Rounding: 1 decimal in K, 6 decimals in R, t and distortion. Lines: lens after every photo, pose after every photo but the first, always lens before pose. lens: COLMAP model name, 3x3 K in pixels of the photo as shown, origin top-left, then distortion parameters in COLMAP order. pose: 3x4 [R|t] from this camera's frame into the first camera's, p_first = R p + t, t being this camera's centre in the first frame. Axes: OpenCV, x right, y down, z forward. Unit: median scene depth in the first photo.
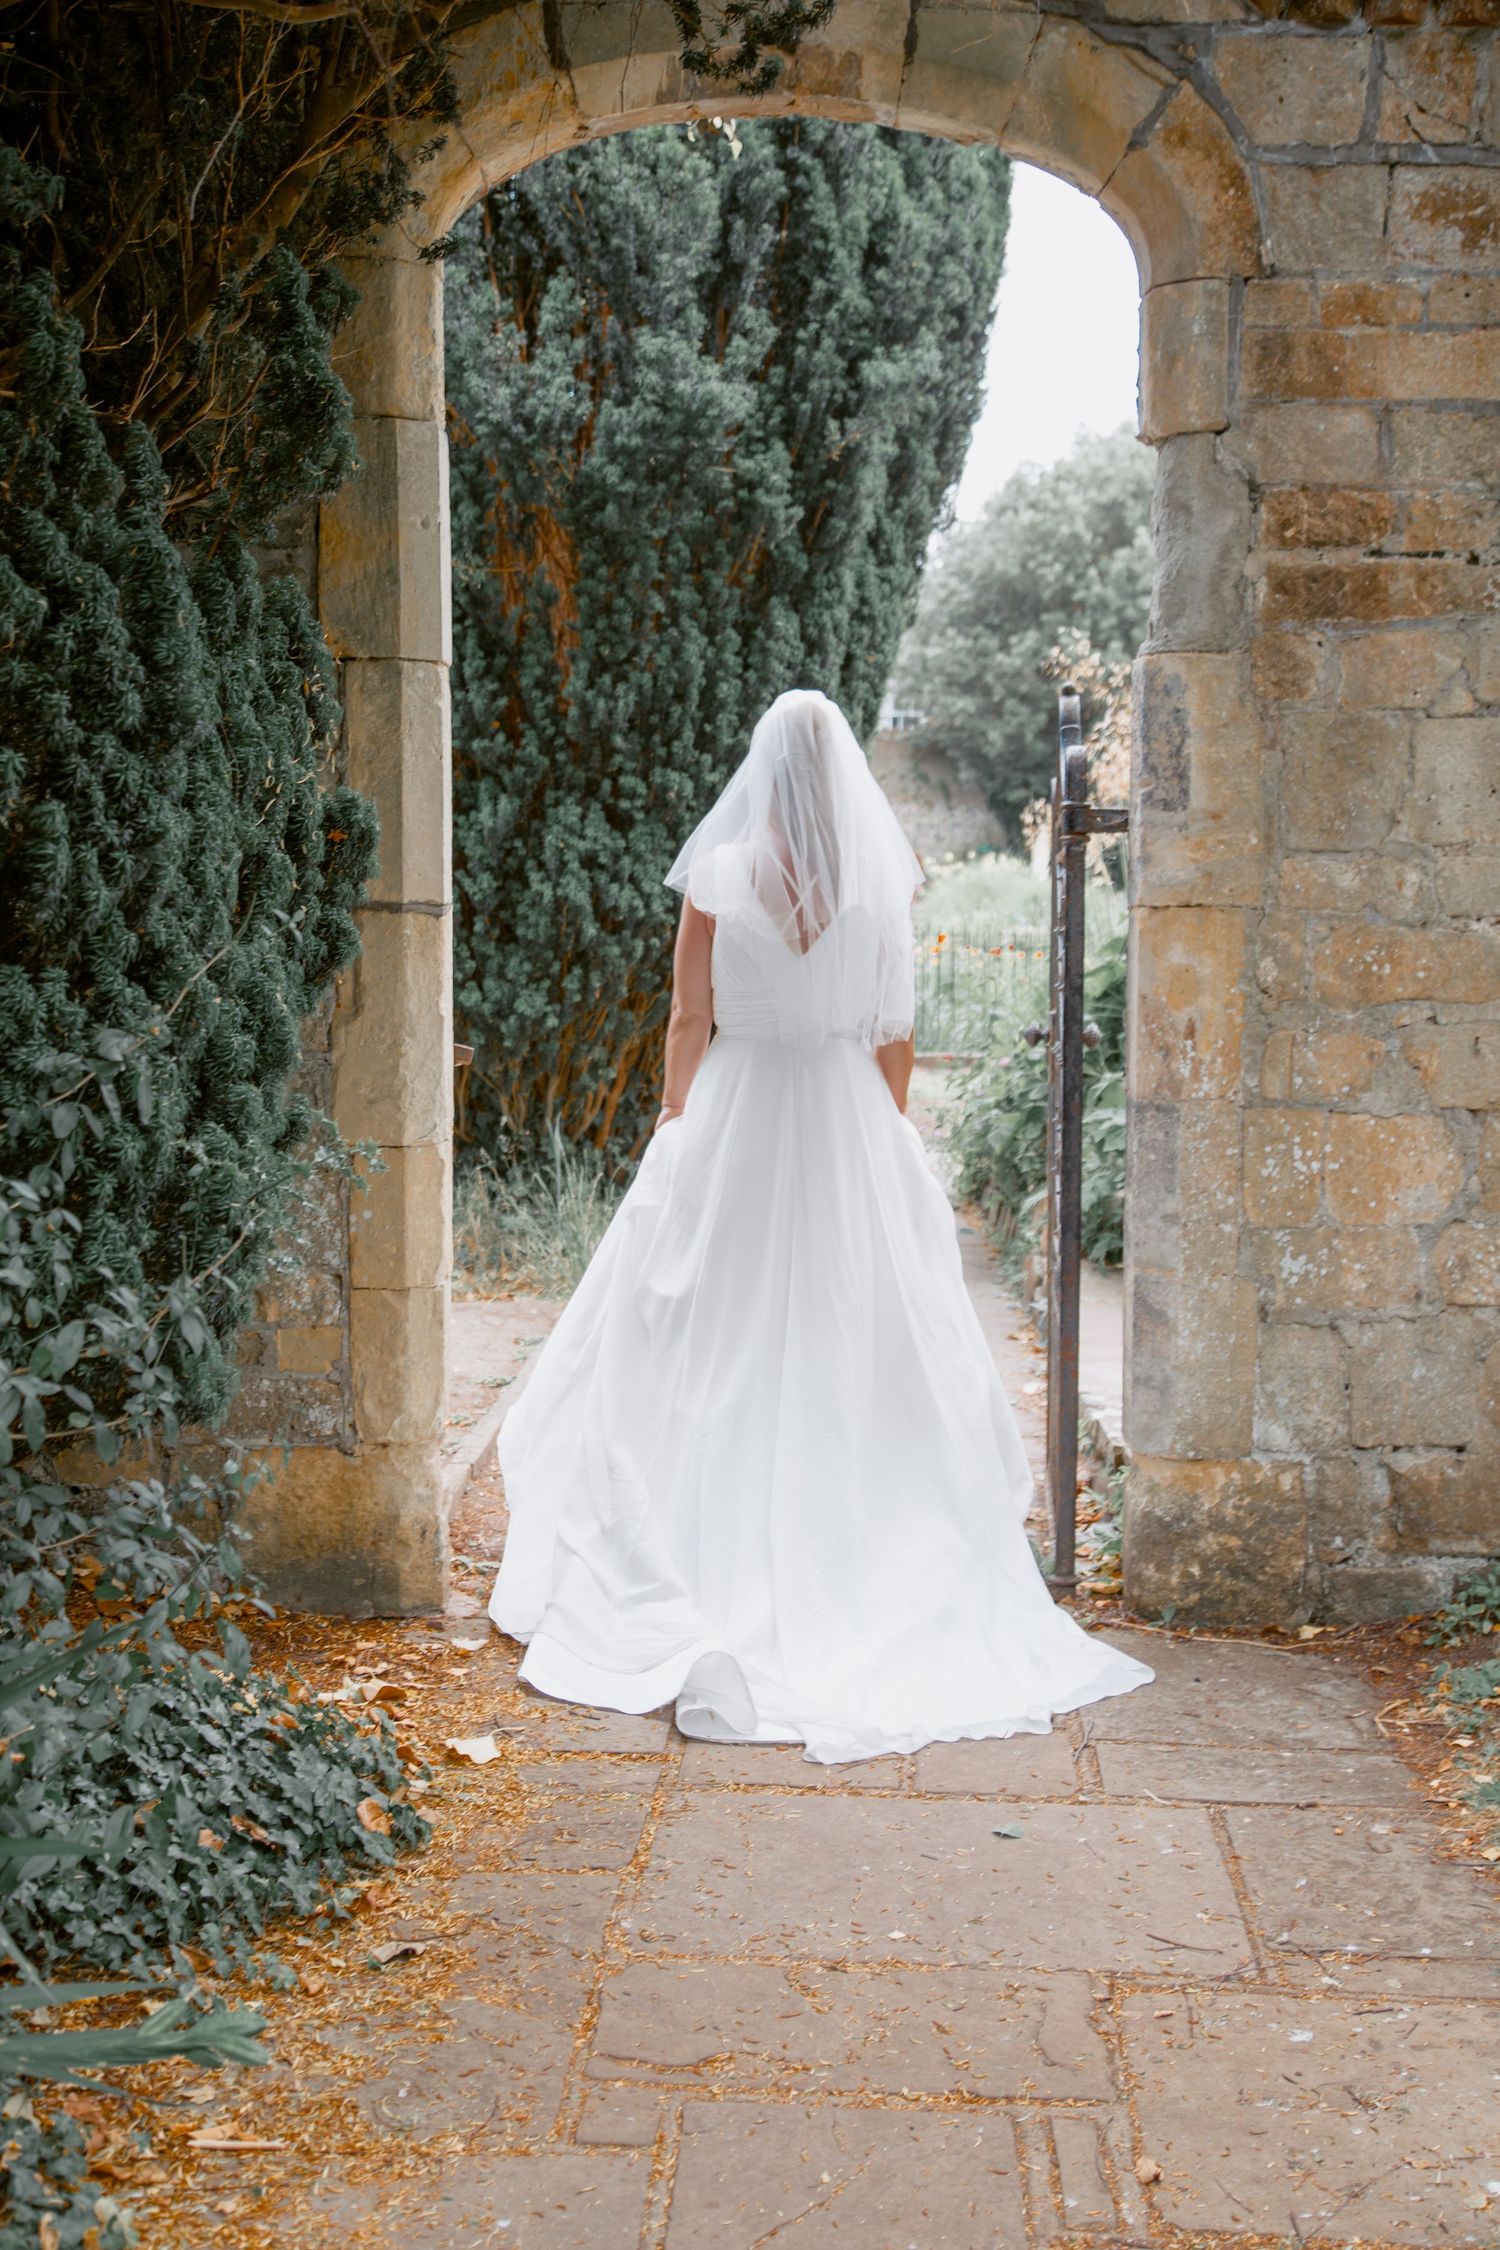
lens RADIAL K [[2944.1, 0, 792.9], [0, 2944.1, 1117.4], [0, 0, 1]] dist [0.131499, 0.016273]
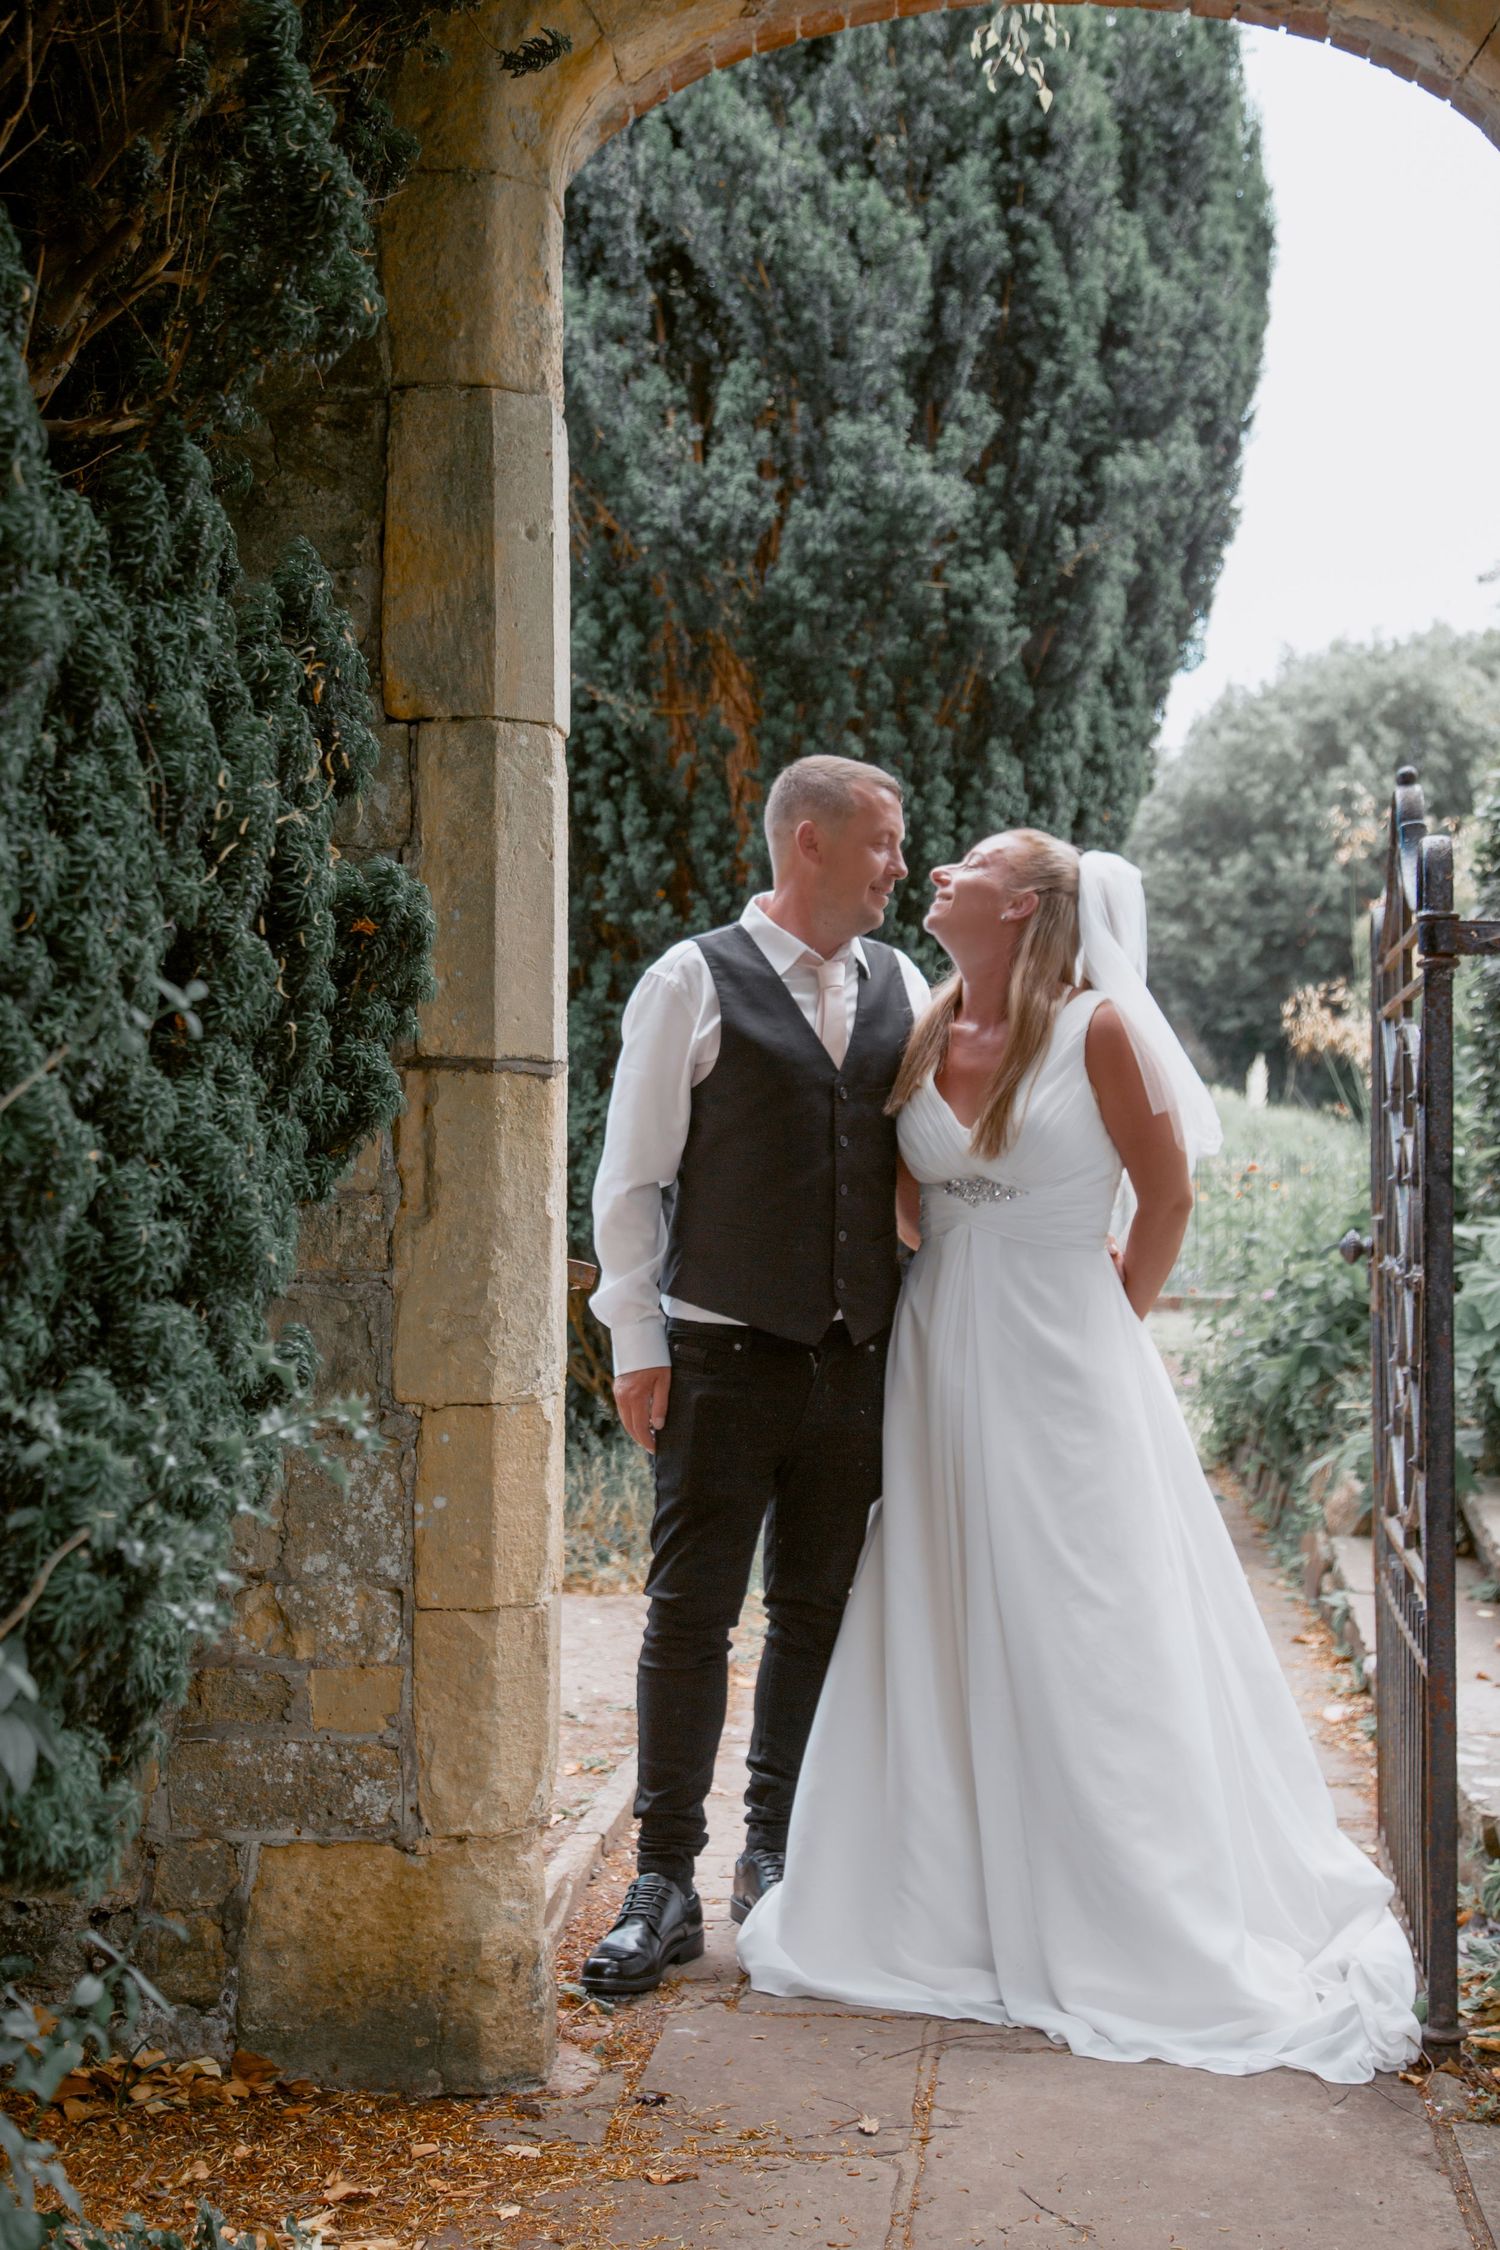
lens RADIAL K [[2824.0, 0, 787.8], [0, 2824.0, 1064.7], [0, 0, 1]] dist [0.038001, 0.238271]
pose [[0.997583, -0.003181, -0.069409, -0.009568], [-0.004056, 0.994582, -0.103879, -0.000130], [0.069363, 0.103909, 0.992165, 0.218957]]
